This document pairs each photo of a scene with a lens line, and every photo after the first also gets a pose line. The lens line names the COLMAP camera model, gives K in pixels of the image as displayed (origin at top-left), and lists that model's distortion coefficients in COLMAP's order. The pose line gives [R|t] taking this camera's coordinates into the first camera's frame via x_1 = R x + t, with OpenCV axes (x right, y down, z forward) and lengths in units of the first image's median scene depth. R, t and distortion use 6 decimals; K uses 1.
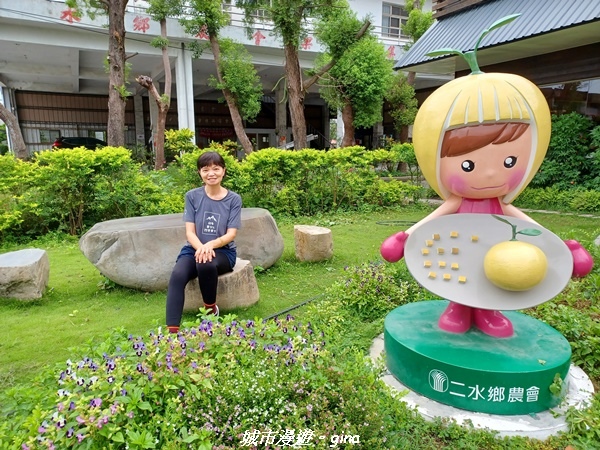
lens RADIAL K [[431.4, 0, 300.4], [0, 431.4, 223.1], [0, 0, 1]] dist [0.032886, -0.013799]
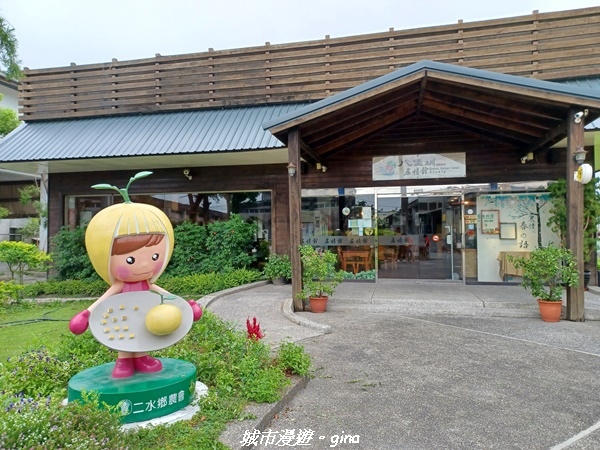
lens RADIAL K [[431.4, 0, 299.6], [0, 431.4, 224.2], [0, 0, 1]] dist [0.032886, -0.013799]
pose [[0.630353, 0.025176, 0.775900, -0.434633], [0.142212, 0.978816, -0.147295, 0.055925], [-0.763171, 0.203190, 0.613419, -0.440383]]
